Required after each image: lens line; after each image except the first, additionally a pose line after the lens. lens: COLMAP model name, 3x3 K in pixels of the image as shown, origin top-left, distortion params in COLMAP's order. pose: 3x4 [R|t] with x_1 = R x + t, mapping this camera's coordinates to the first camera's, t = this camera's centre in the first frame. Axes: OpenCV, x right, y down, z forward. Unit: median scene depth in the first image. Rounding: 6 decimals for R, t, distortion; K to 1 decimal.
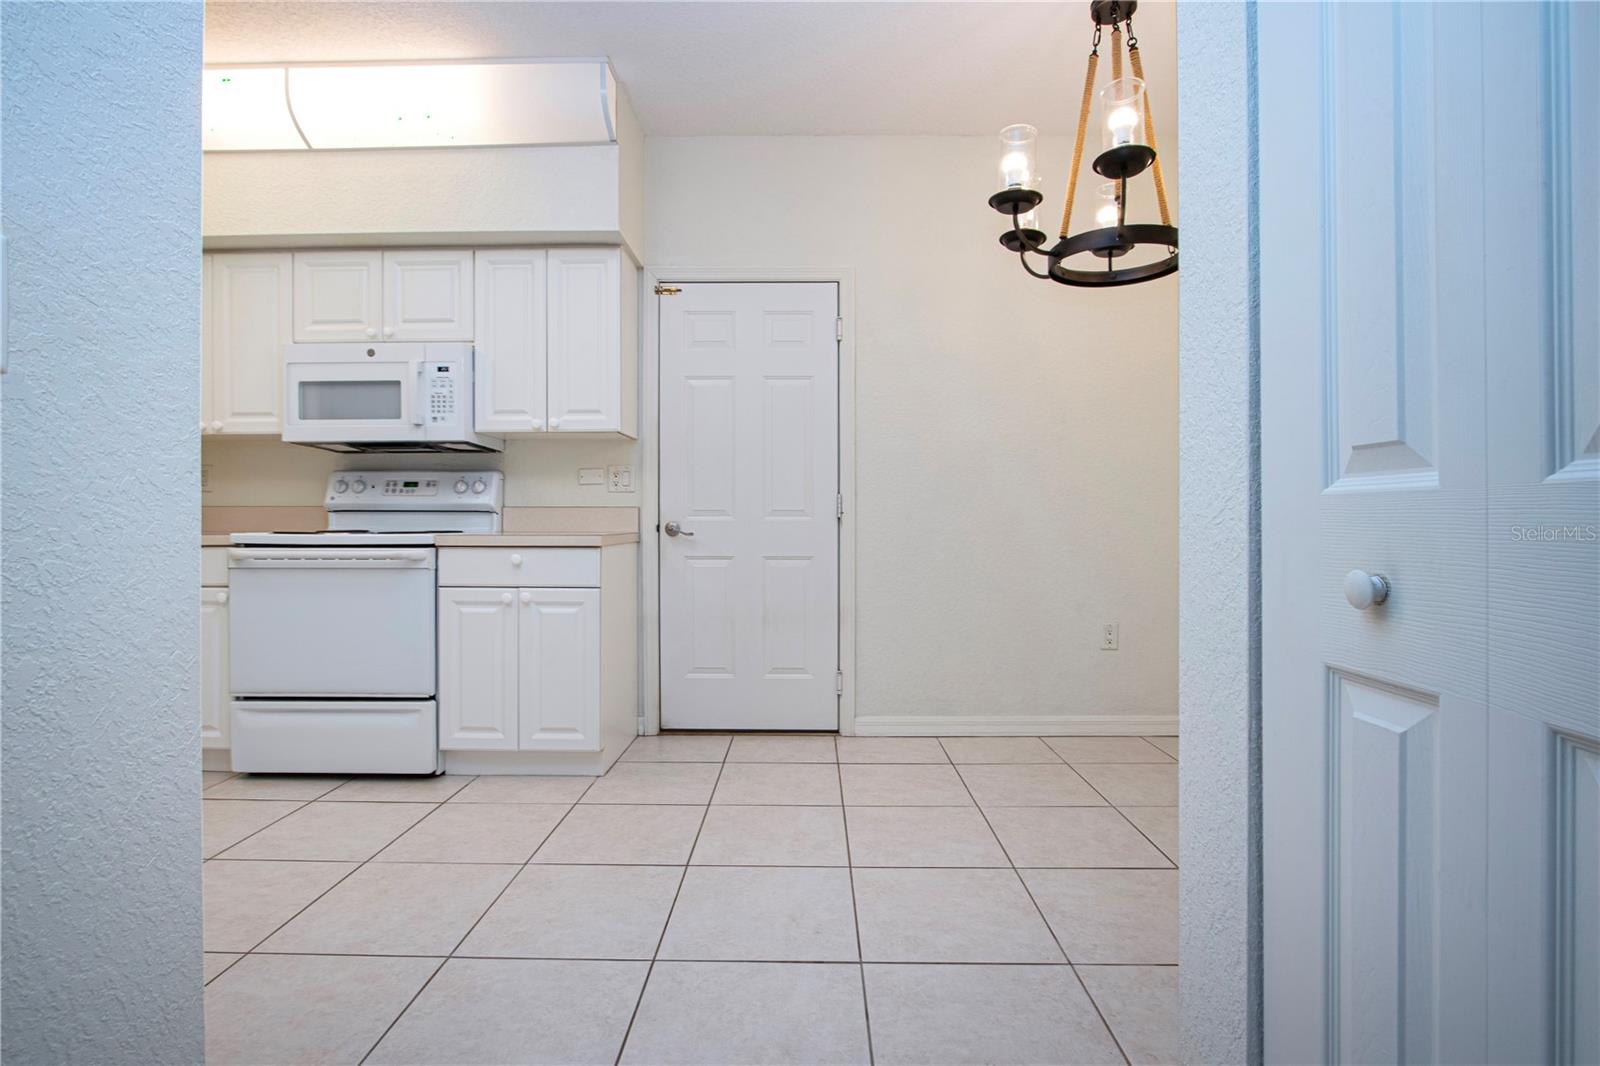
lens RADIAL K [[762.6, 0, 802.9], [0, 762.6, 517.0], [0, 0, 1]] dist [-0.011671, -0.000395]
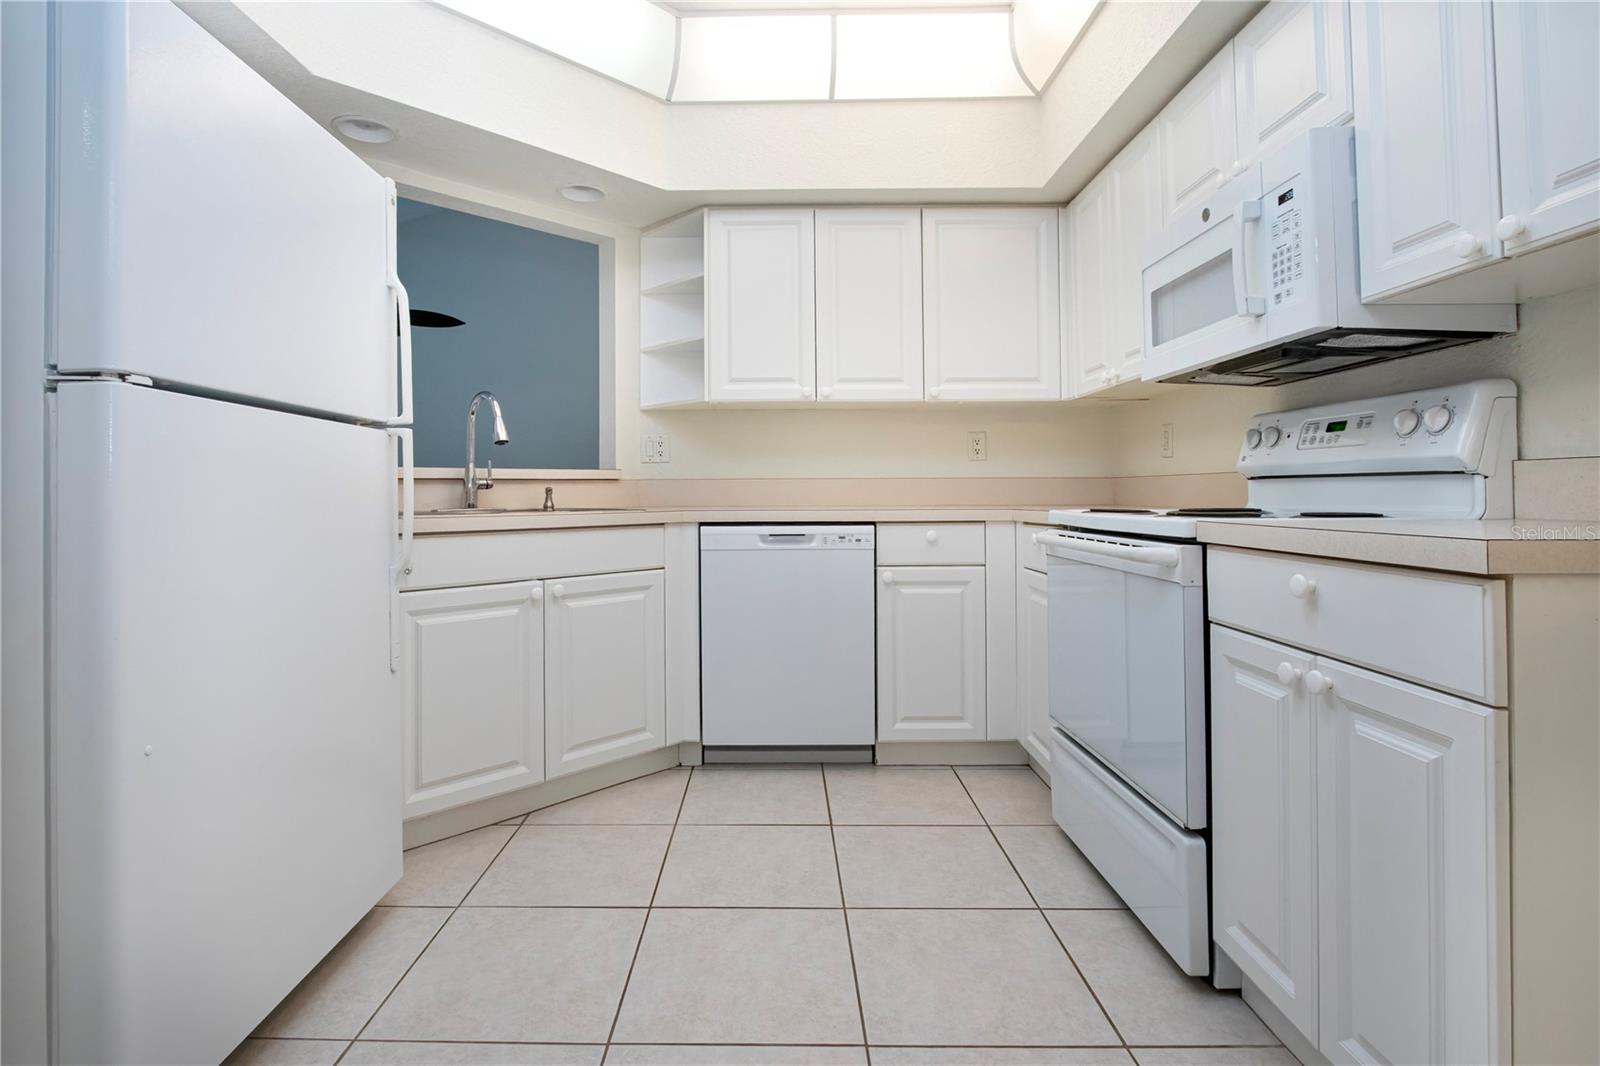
lens RADIAL K [[807.4, 0, 767.5], [0, 807.4, 484.6], [0, 0, 1]] dist [-0.002968, -0.000475]
pose [[0.002366, -0.011525, -0.999931, 0.063081], [0.008354, 0.999899, -0.011505, 0.001965], [0.999962, -0.008326, 0.002462, 0.637553]]
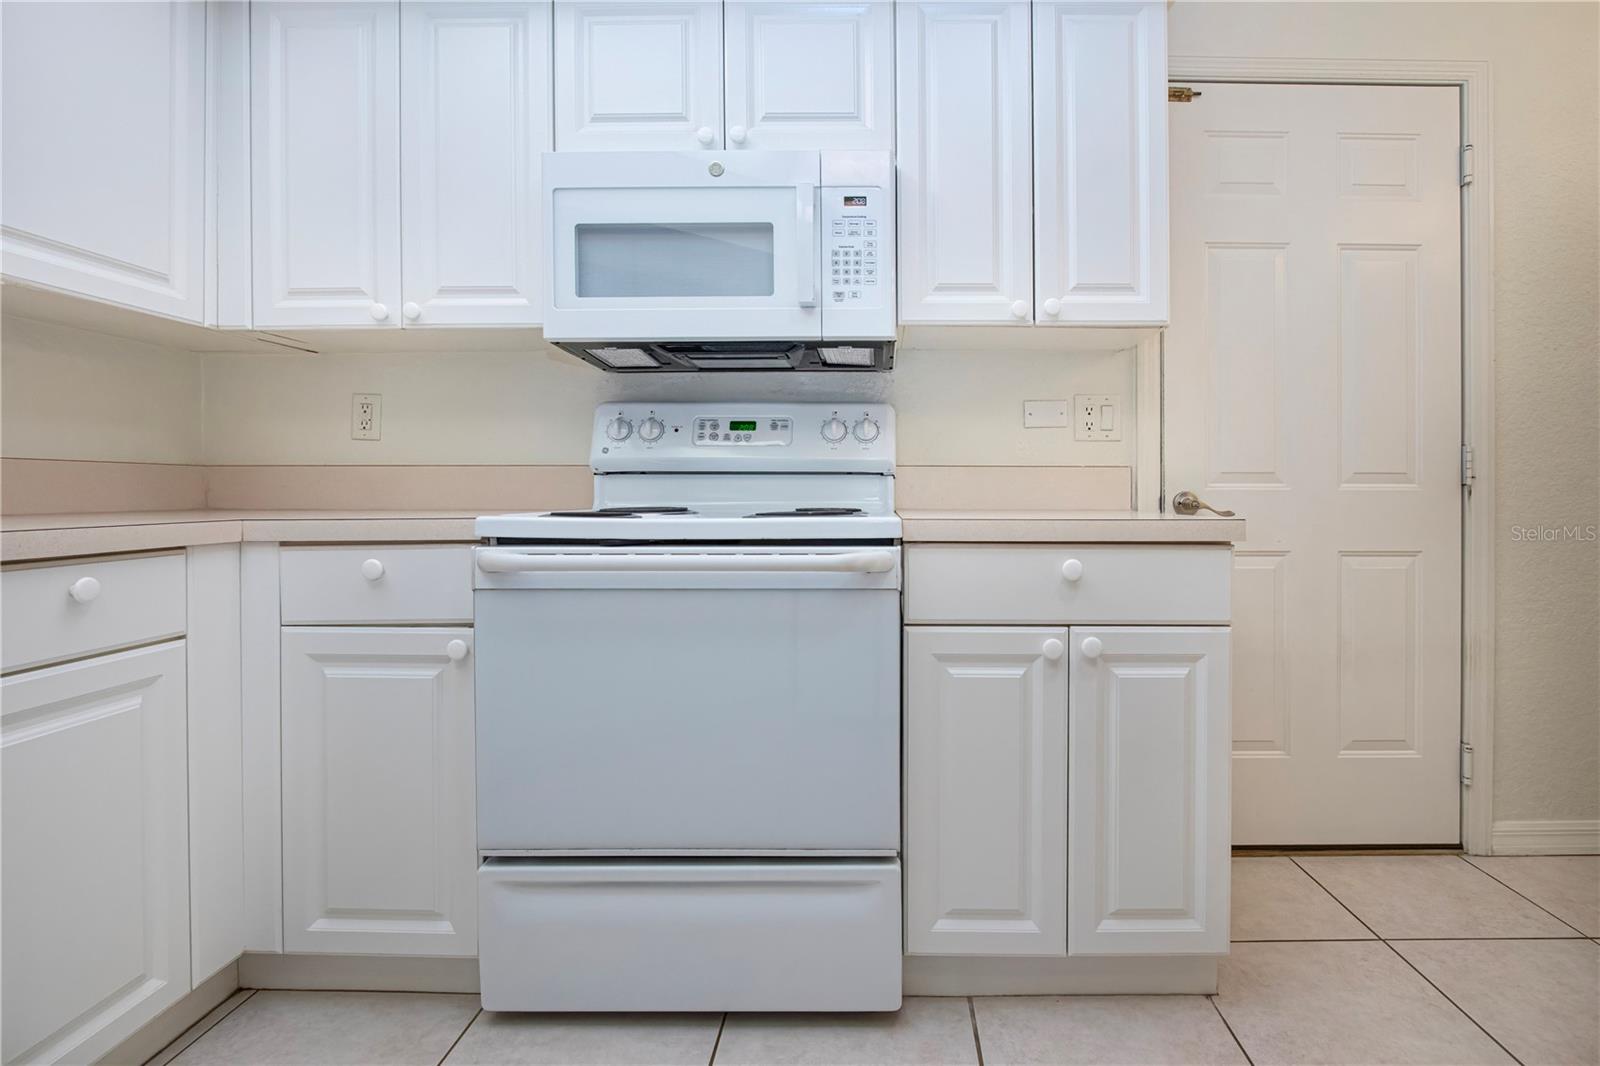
lens RADIAL K [[761.5, 0, 872.9], [0, 761.5, 490.8], [0, 0, 1]] dist [-0.016558, 0.000152]
pose [[0.999889, -0.000191, 0.014929, -0.460305], [0.000124, 0.999990, 0.004499, 0.003108], [-0.014930, -0.004497, 0.999878, 0.466253]]
